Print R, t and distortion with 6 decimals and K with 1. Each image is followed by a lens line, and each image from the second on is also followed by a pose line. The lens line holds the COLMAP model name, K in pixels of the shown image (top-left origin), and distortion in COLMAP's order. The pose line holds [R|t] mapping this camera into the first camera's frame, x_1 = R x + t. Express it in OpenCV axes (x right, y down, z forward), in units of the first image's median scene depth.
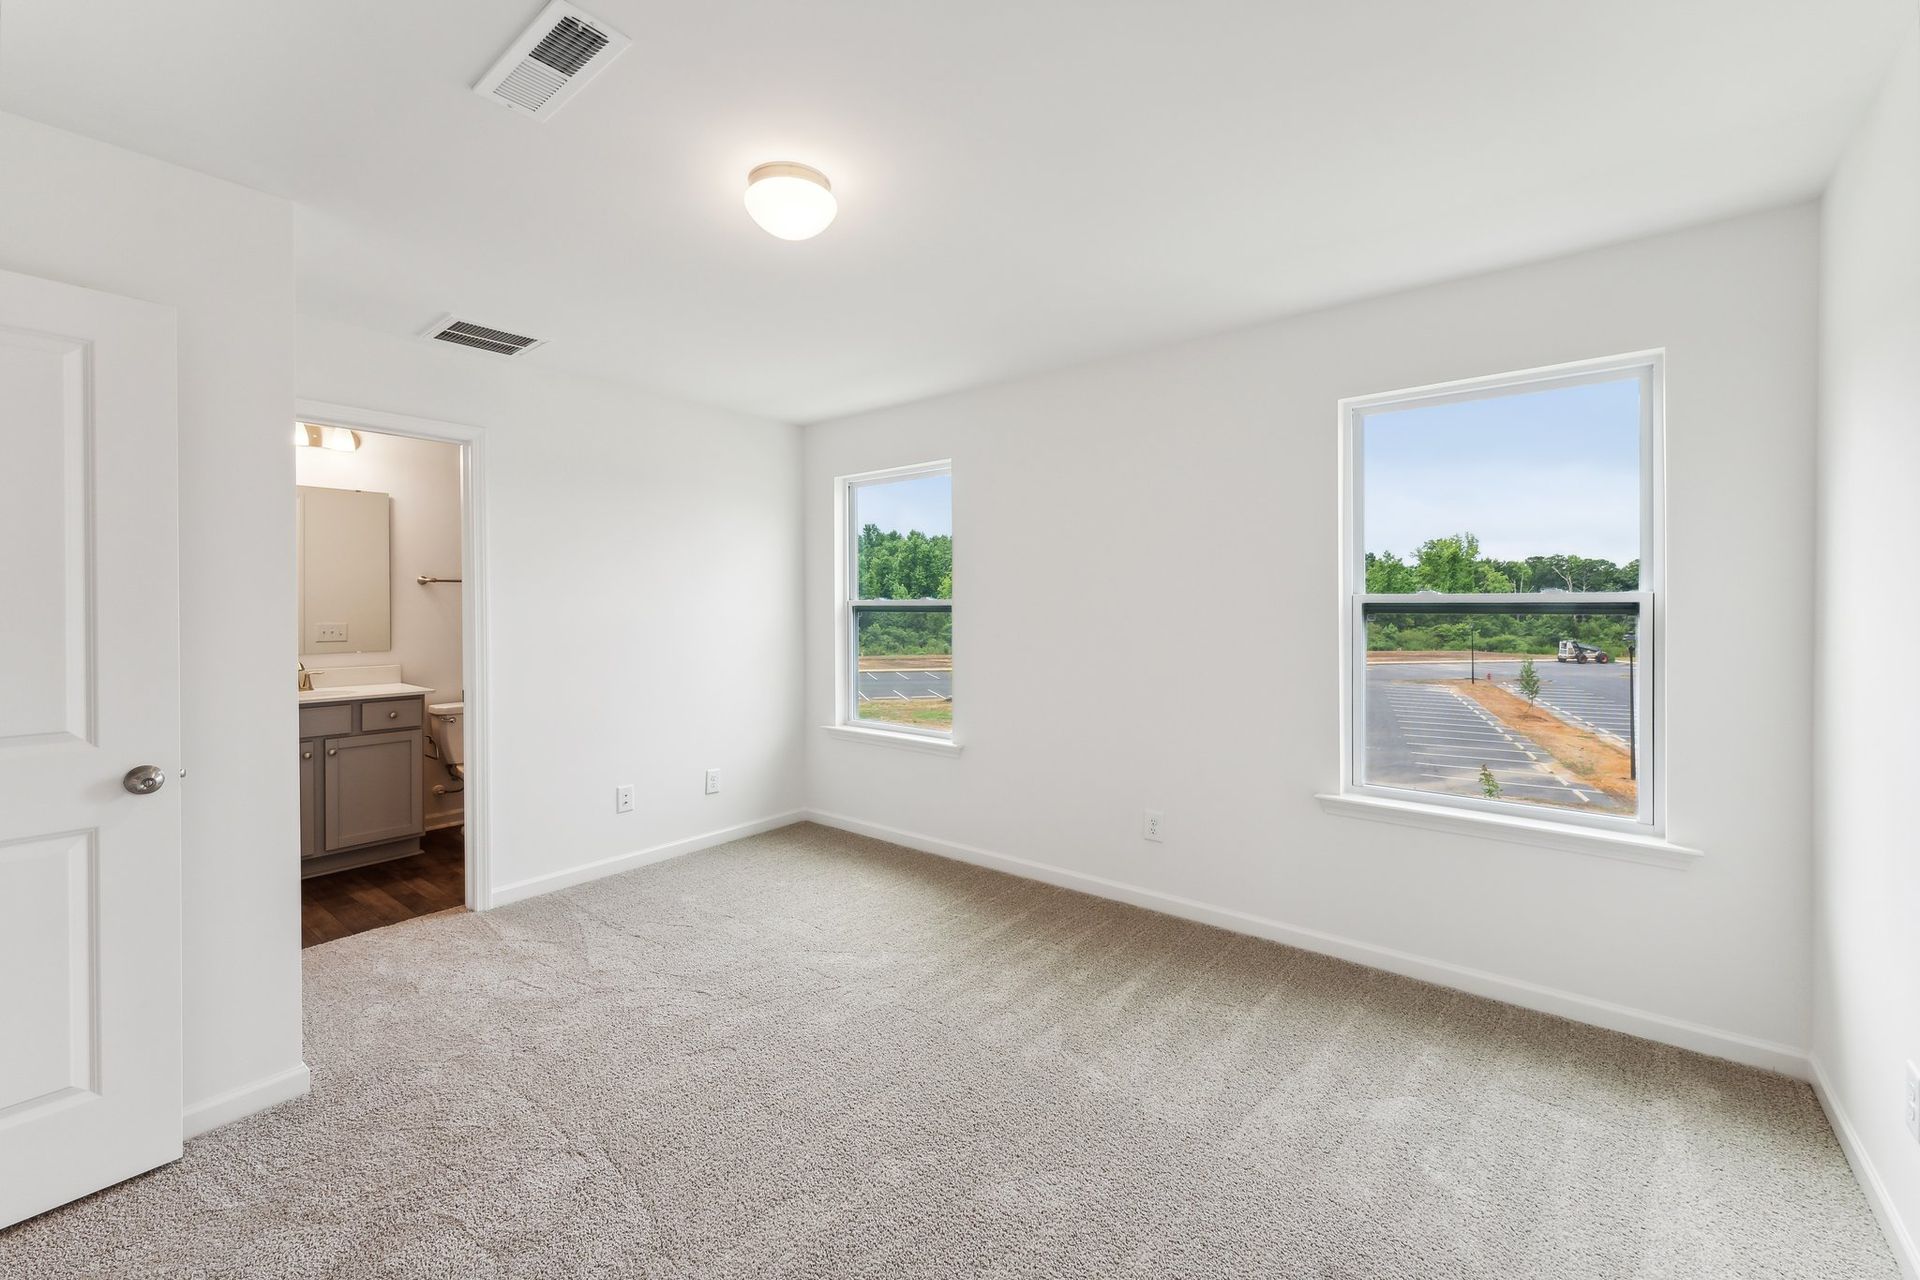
lens RADIAL K [[778.3, 0, 973.1], [0, 778.3, 611.1], [0, 0, 1]] dist [0.002338, -0.000413]
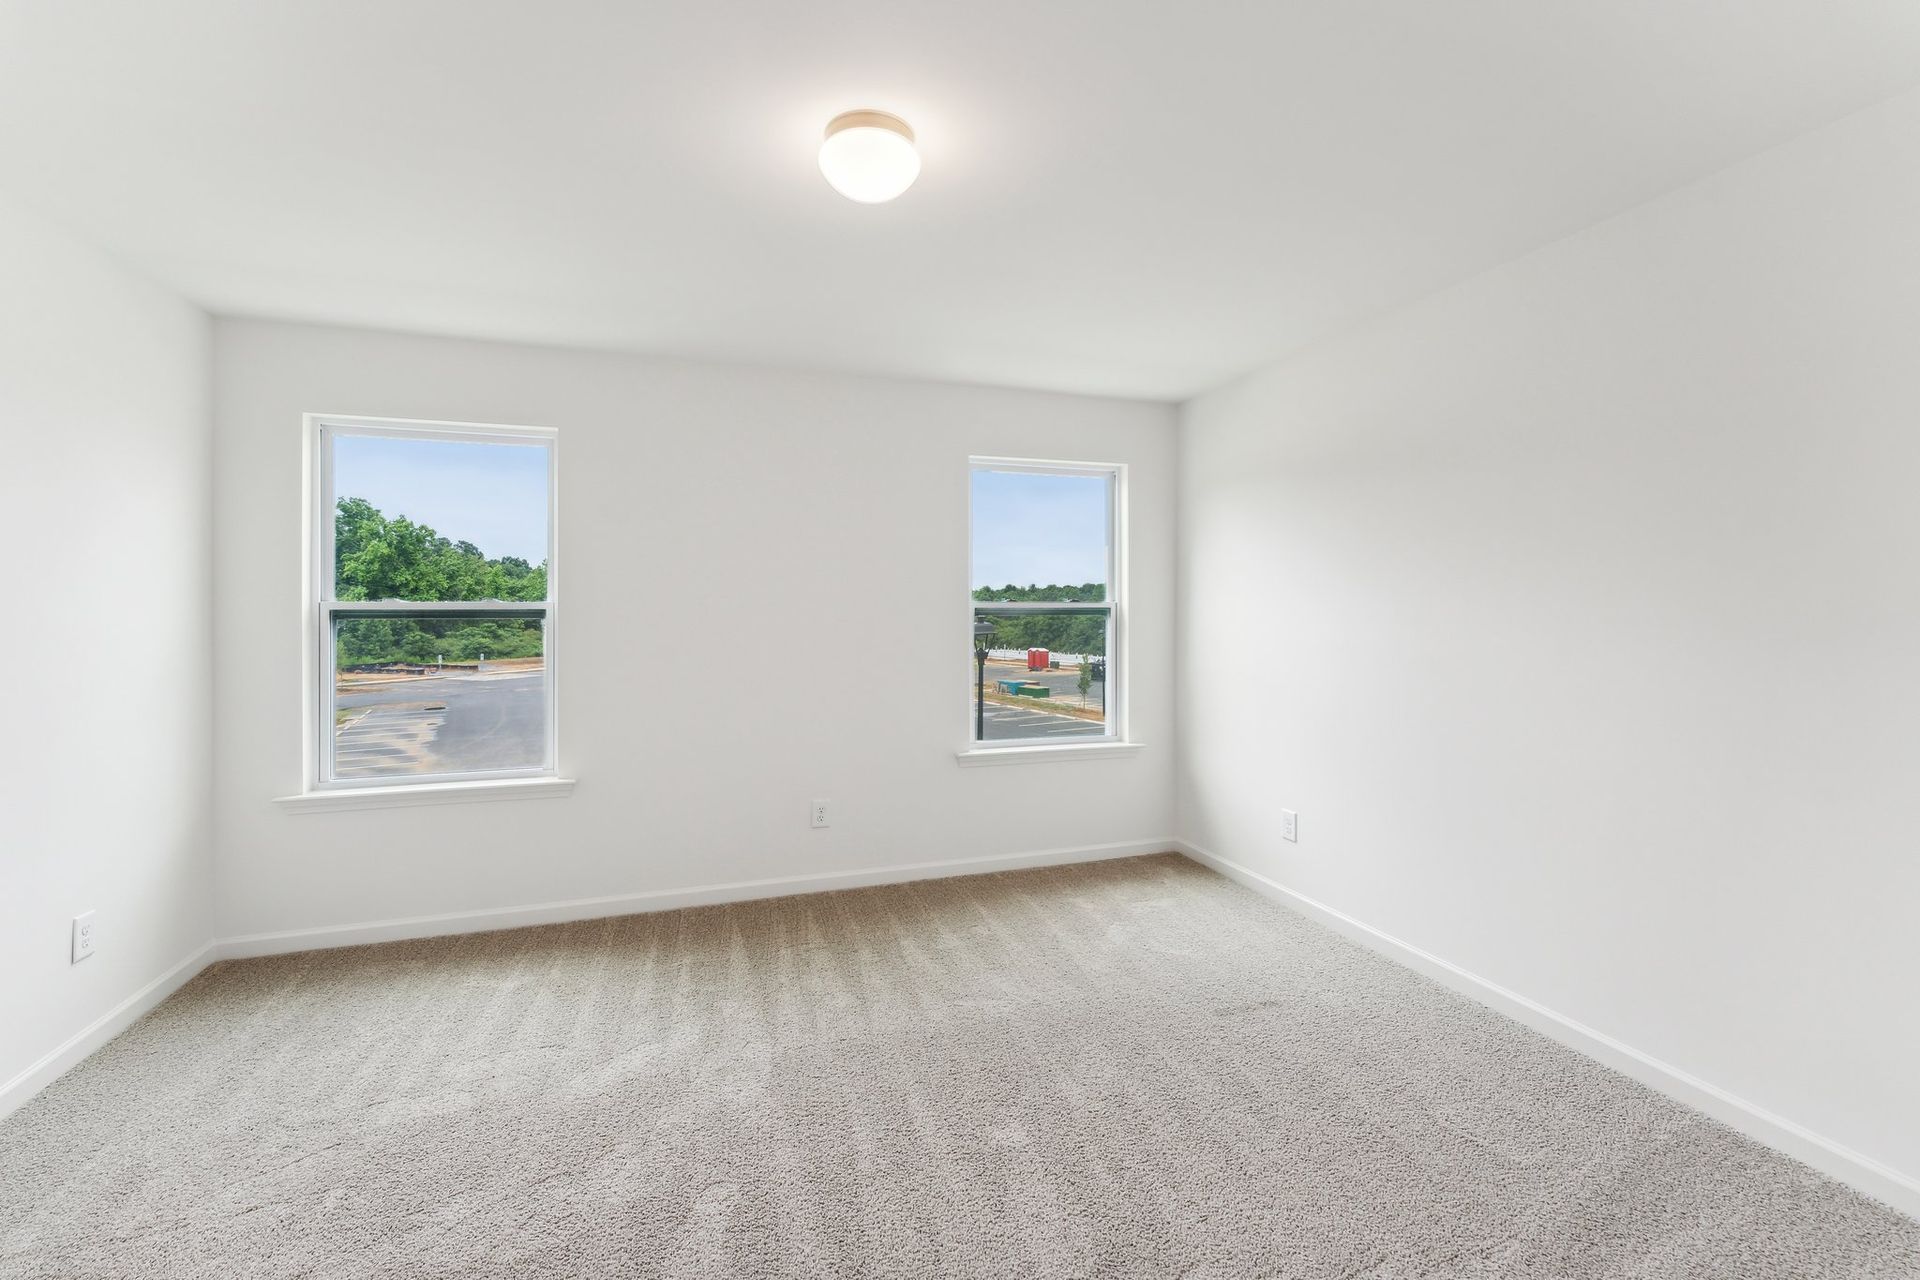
lens RADIAL K [[778.3, 0, 927.5], [0, 778.3, 609.6], [0, 0, 1]] dist [0.002338, -0.000413]
pose [[0.555357, 0.000844, 0.831612, -0.616280], [0.005990, 0.999969, -0.005015, -0.000751], [-0.831591, 0.007766, 0.555334, 0.289114]]
